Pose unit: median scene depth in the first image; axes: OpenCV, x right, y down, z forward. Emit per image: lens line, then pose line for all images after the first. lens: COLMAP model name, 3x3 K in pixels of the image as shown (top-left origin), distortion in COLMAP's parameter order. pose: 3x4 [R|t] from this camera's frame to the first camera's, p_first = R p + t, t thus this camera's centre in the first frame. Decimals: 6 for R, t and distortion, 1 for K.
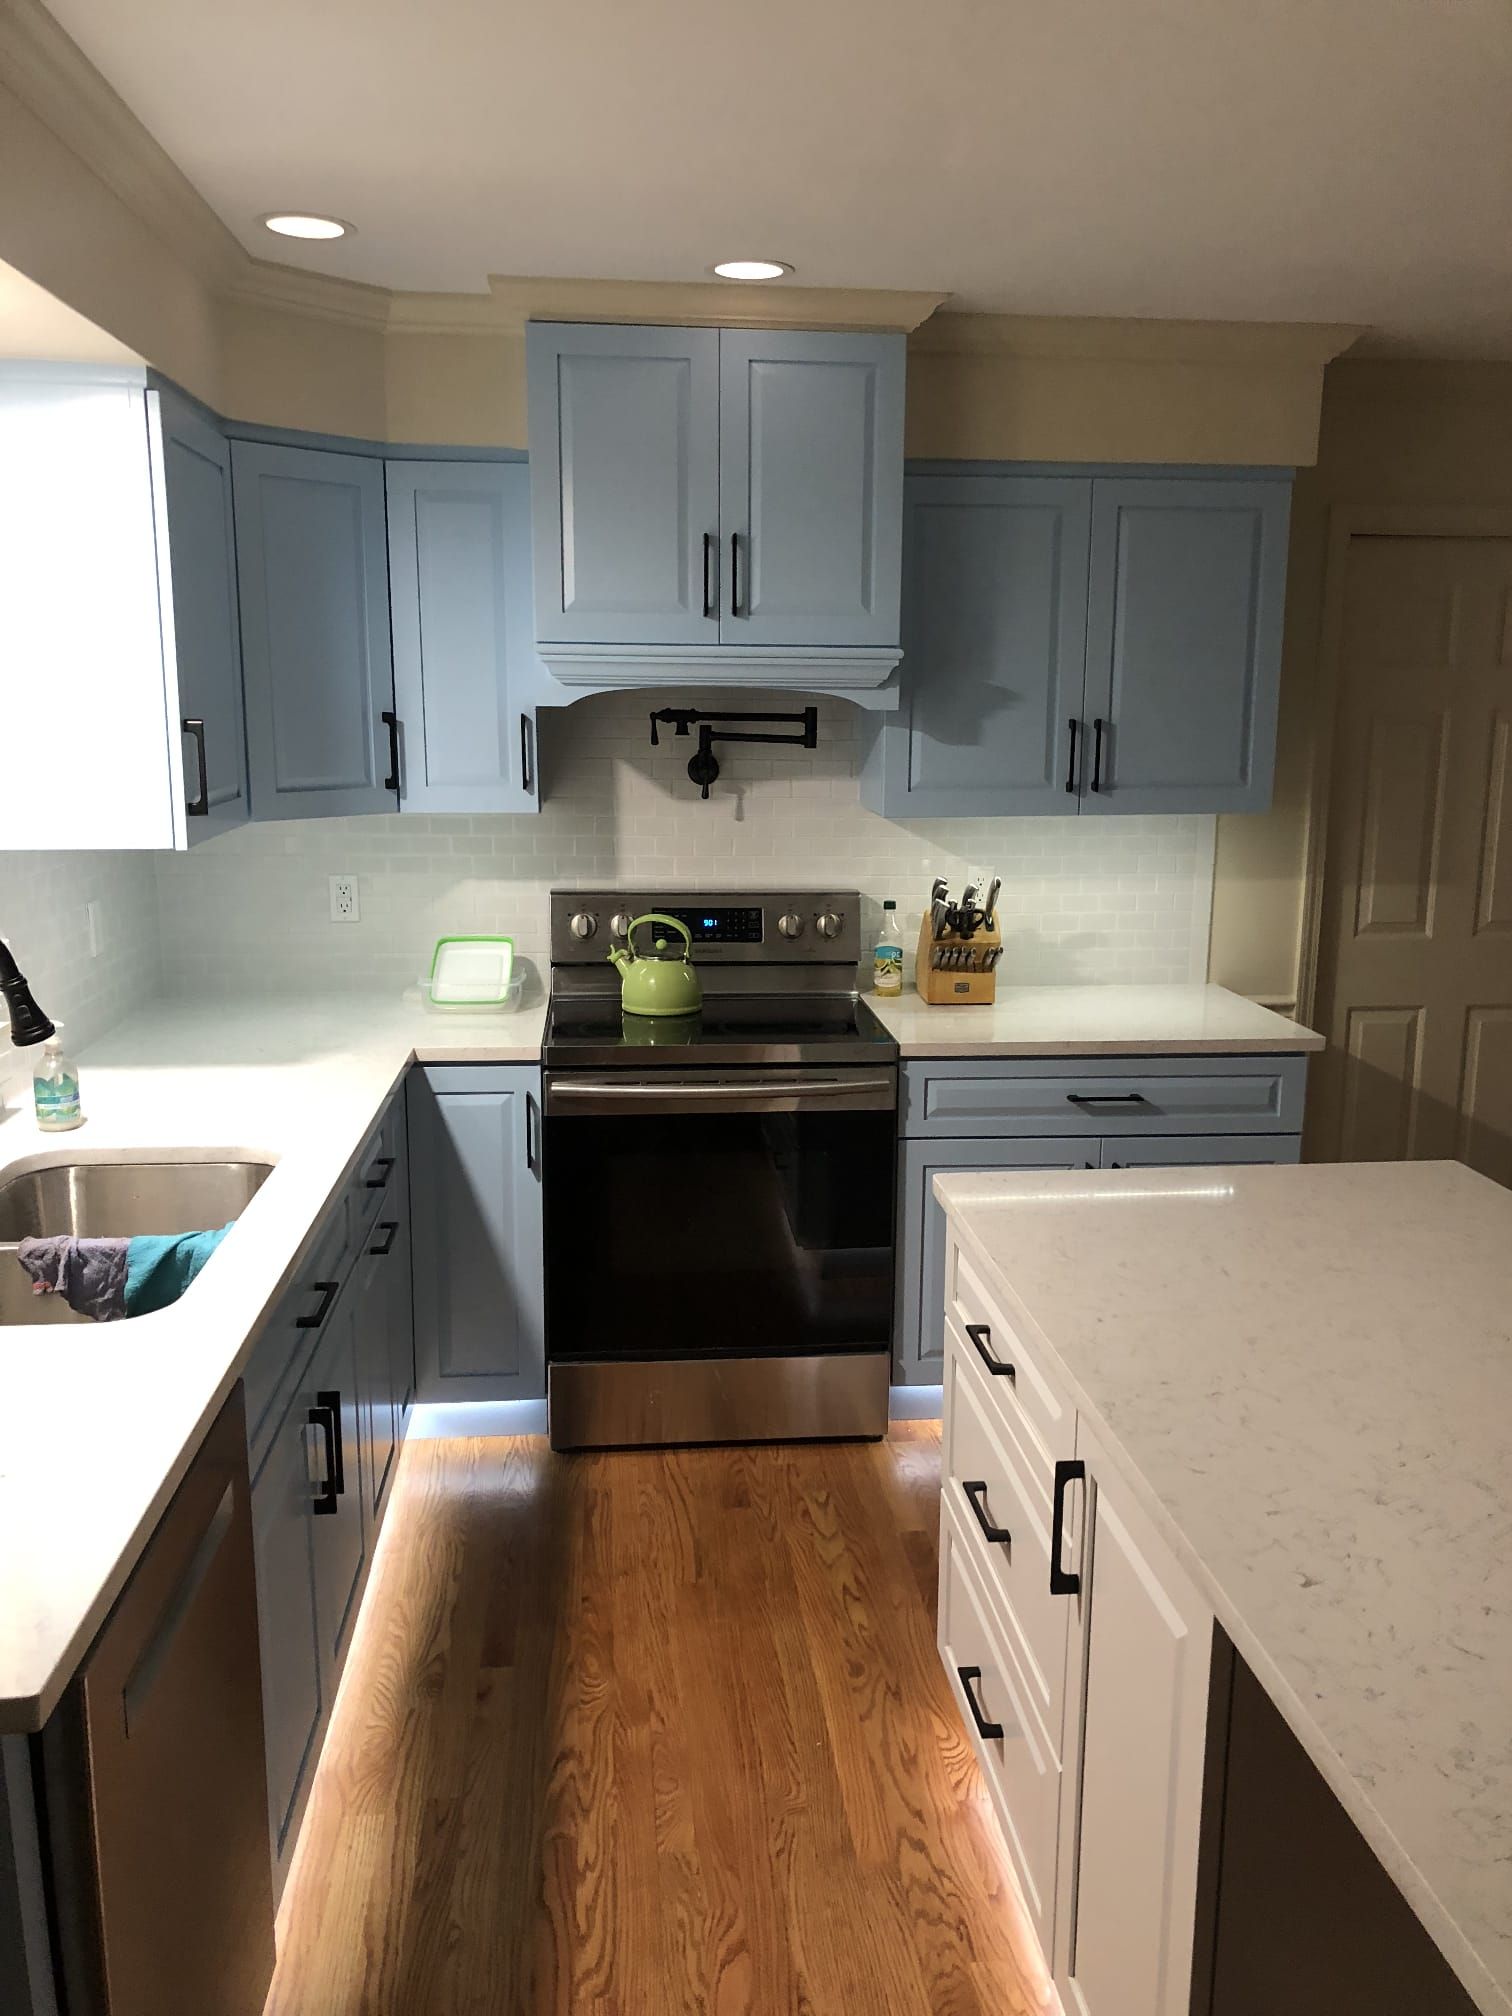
lens RADIAL K [[1673.6, 0, 761.7], [0, 1673.6, 1052.0], [0, 0, 1]] dist [0.151985, 0.000805]
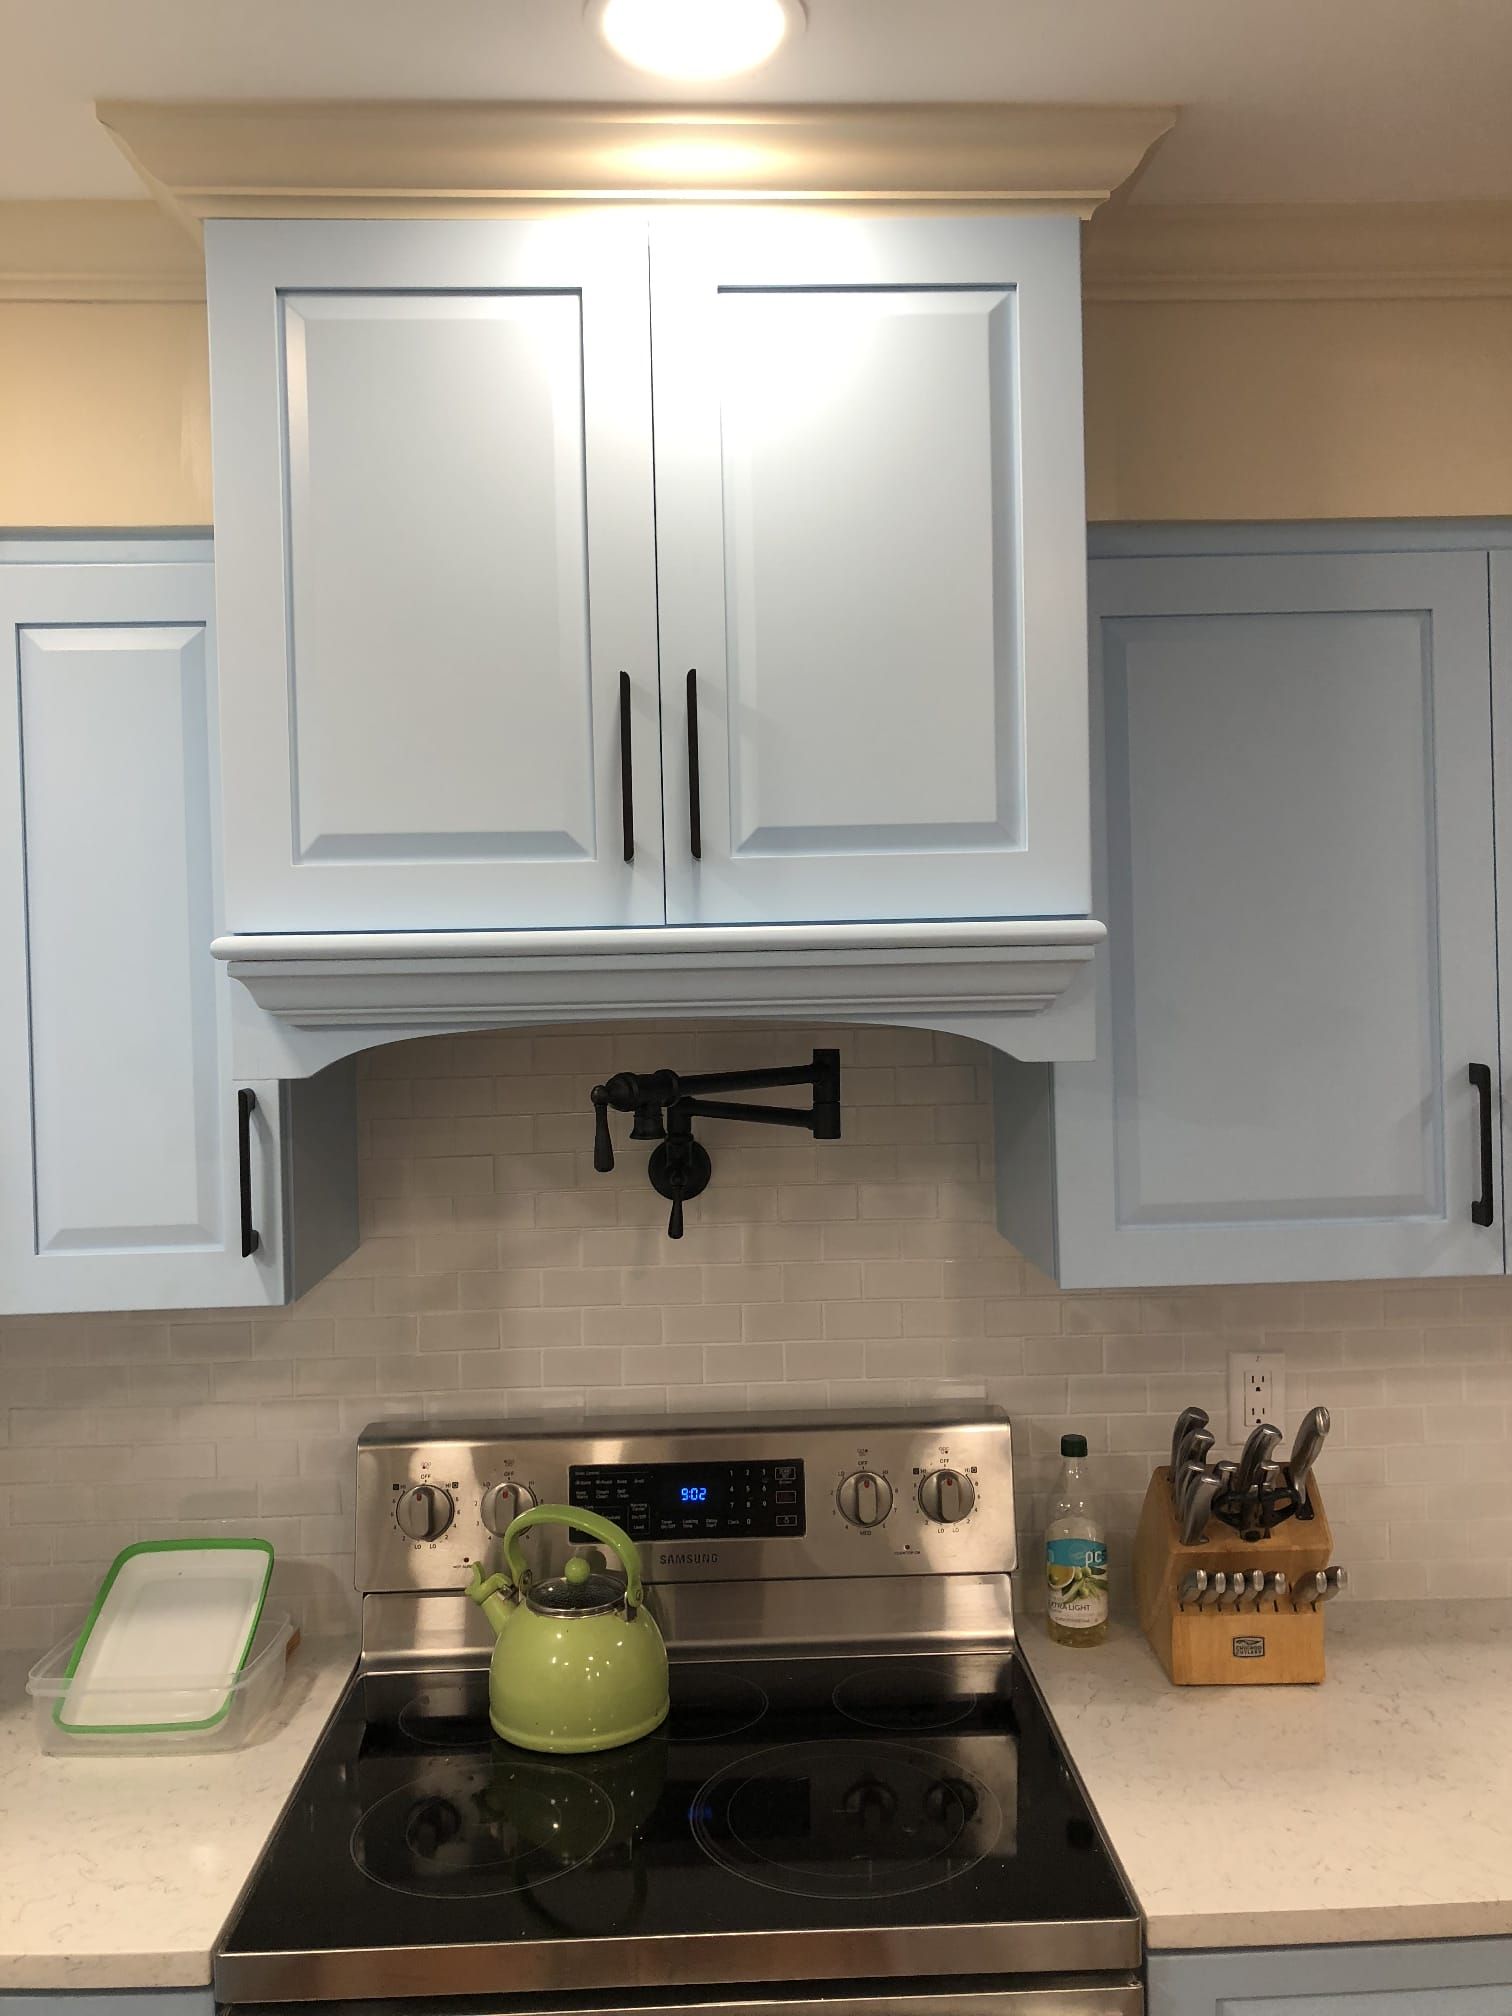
lens RADIAL K [[1620.5, 0, 756.0], [0, 1620.5, 1008.0], [0, 0, 1]] dist [0.003799, 0.005609]
pose [[0.997076, -0.028322, -0.070976, 0.023512], [0.014245, 0.981389, -0.191500, -0.126099], [0.075079, 0.189929, 0.978923, 0.536328]]
